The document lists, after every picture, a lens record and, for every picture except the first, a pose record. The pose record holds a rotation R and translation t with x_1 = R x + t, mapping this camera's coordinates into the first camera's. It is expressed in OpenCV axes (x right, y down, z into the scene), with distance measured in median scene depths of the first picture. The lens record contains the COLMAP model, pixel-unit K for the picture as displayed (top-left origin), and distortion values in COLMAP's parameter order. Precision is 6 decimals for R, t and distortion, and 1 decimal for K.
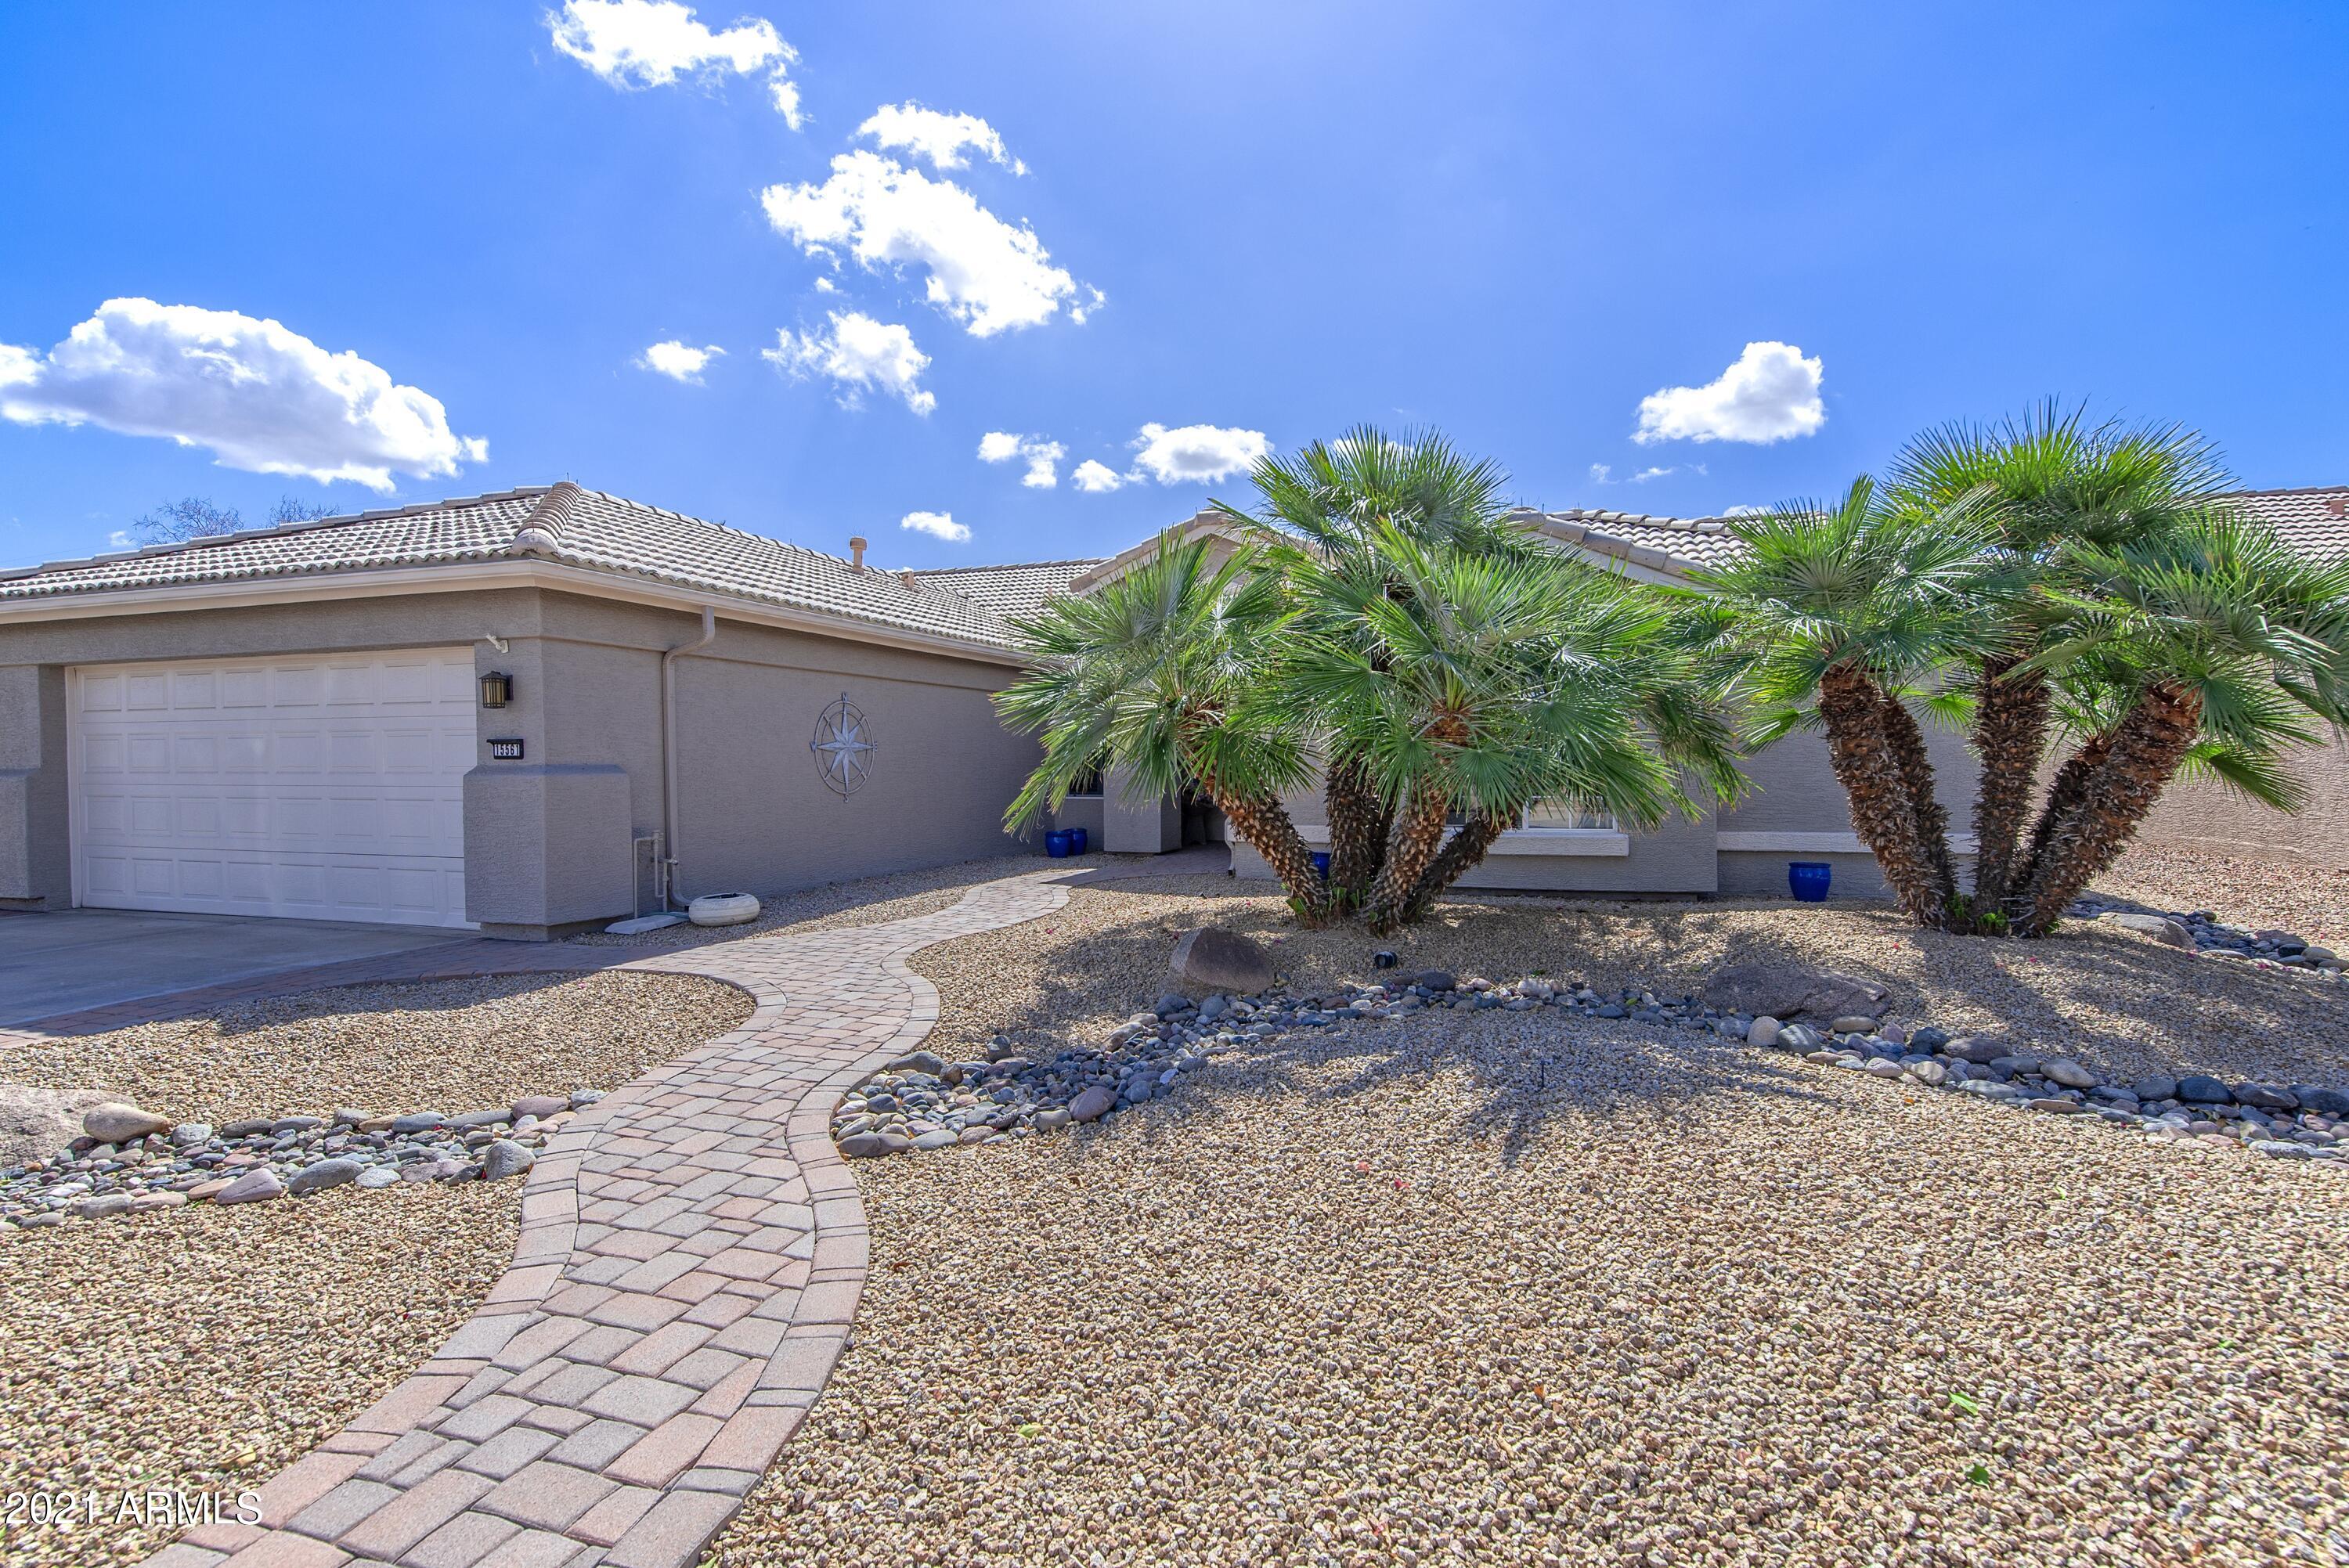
lens RADIAL K [[1122.4, 0, 1175.8], [0, 1122.4, 785.1], [0, 0, 1]] dist [0.003621, 0.001590]
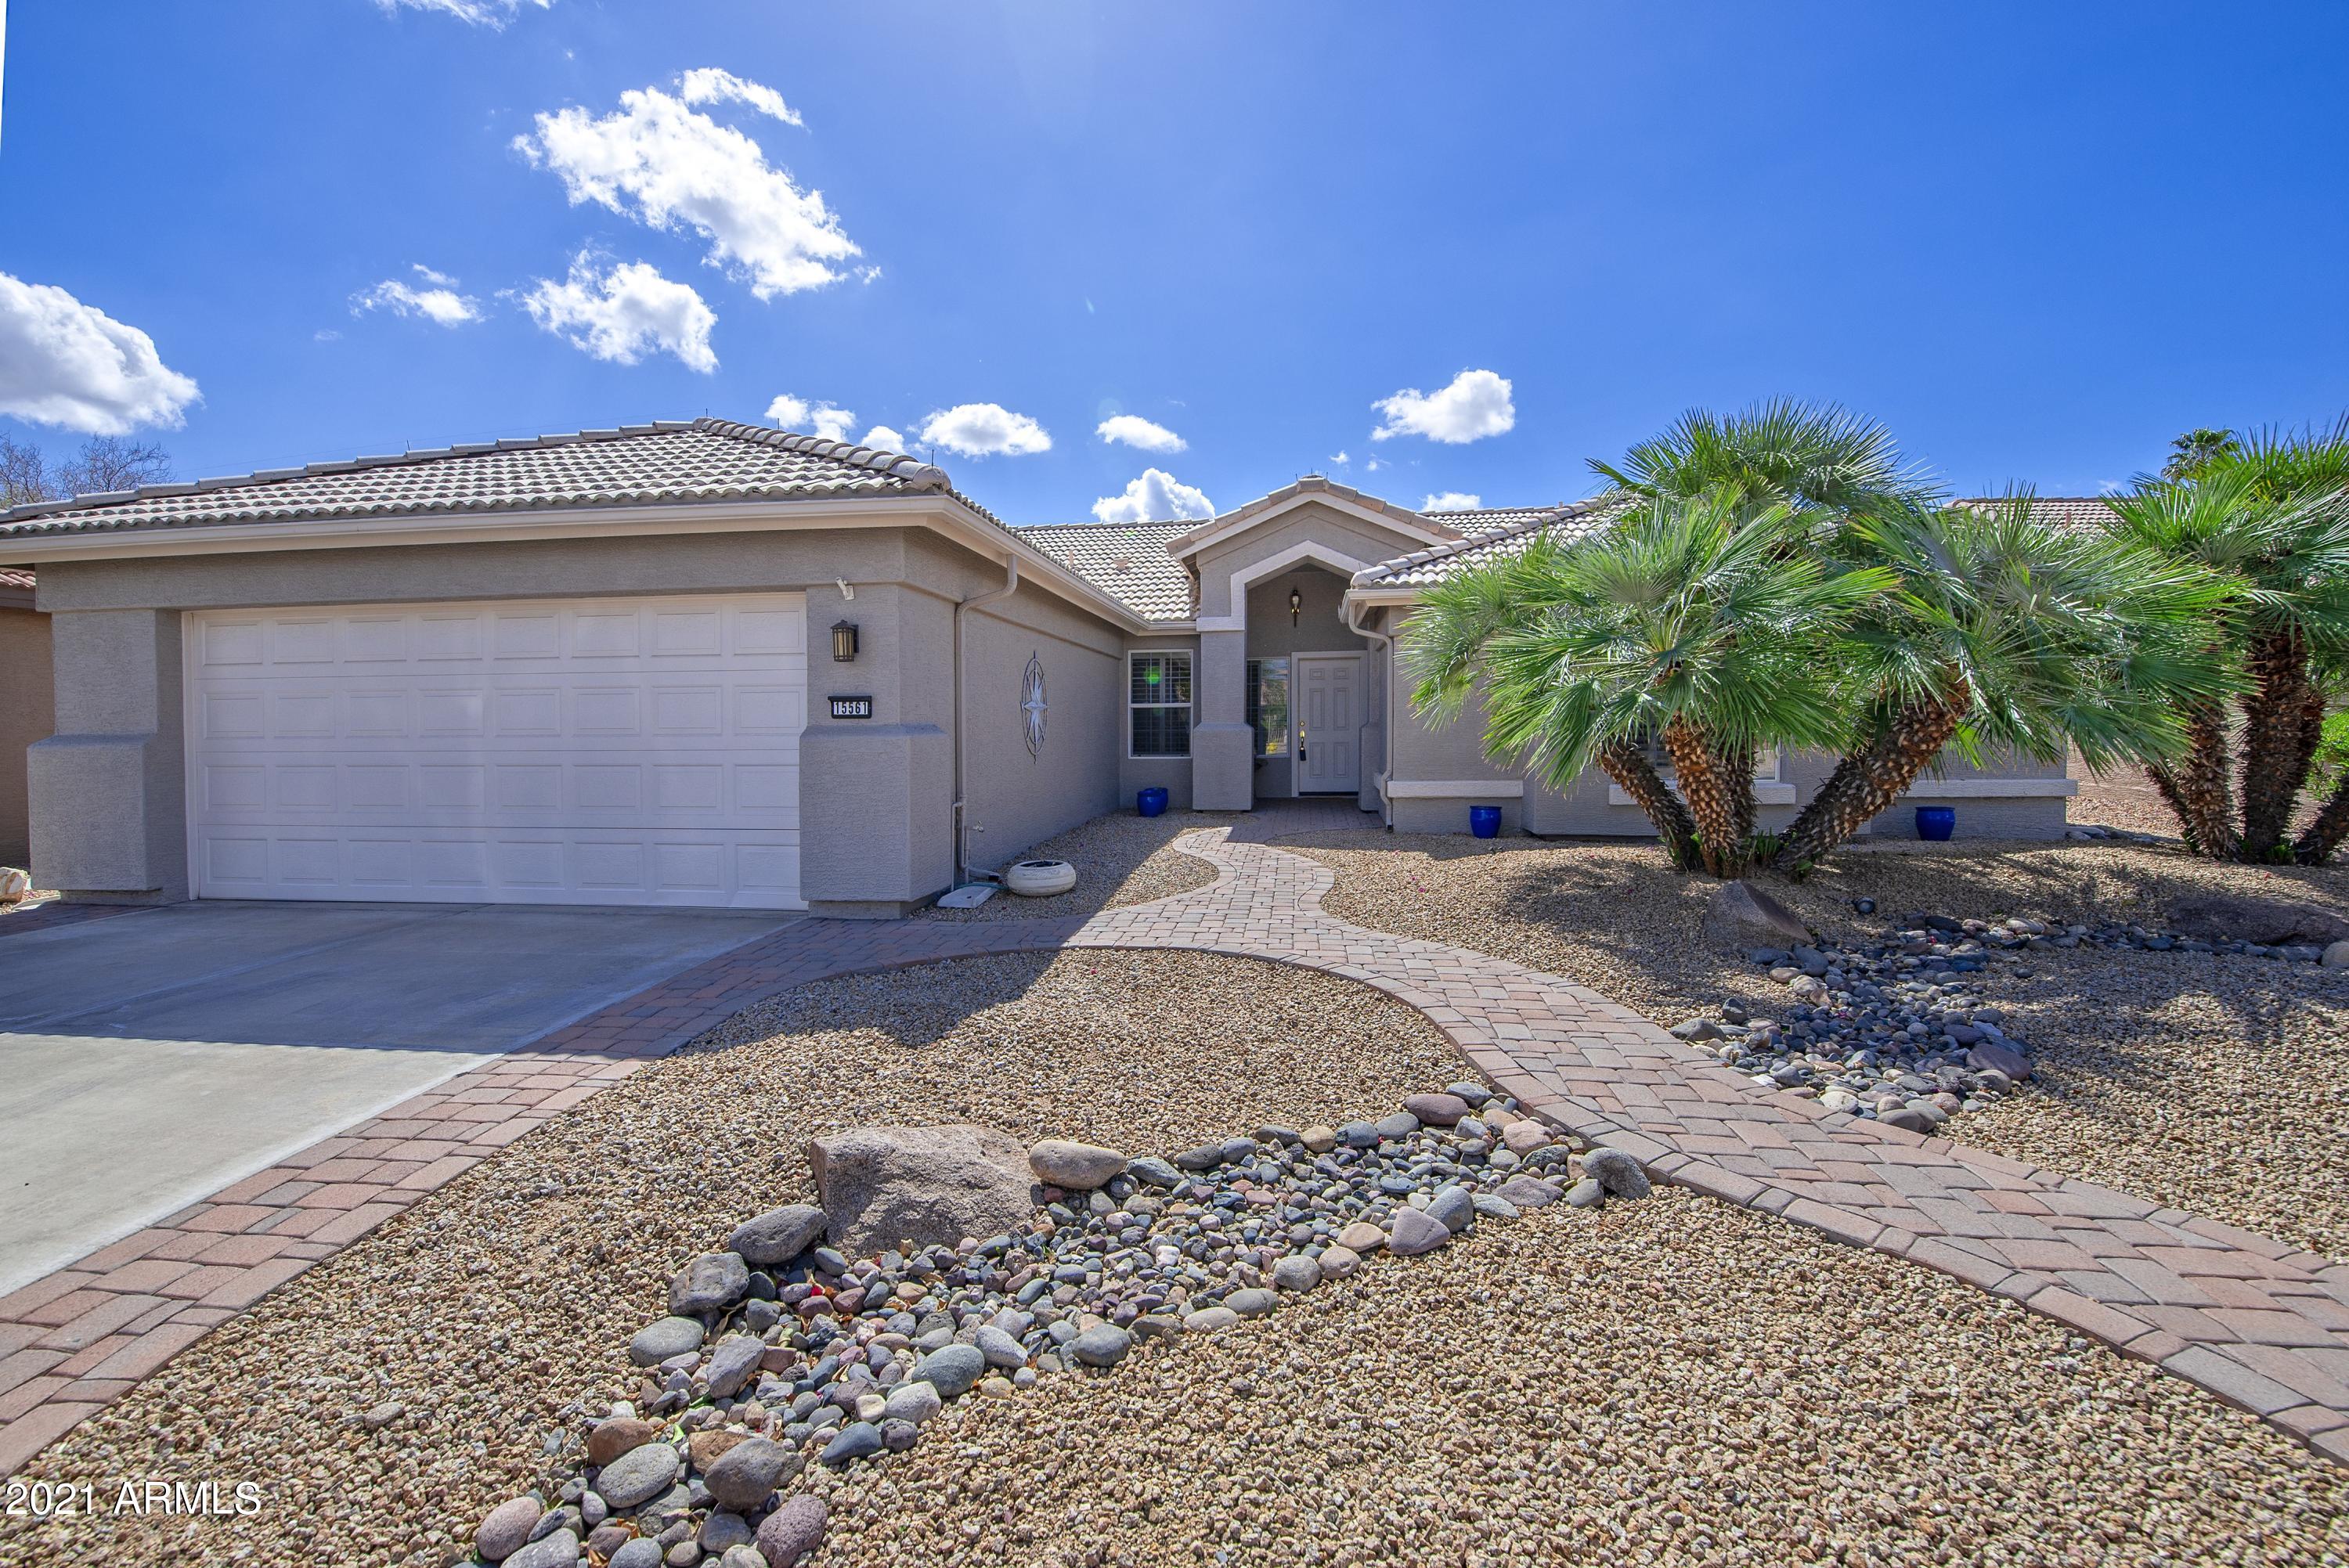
lens RADIAL K [[1061.9, 0, 1161.2], [0, 1061.9, 753.8], [0, 0, 1]] dist [-0.007405, -0.001379]
pose [[0.981916, -0.009393, 0.189083, -0.431807], [0.007949, 0.999933, 0.008395, -0.000343], [-0.189149, -0.006740, 0.981925, 0.102406]]
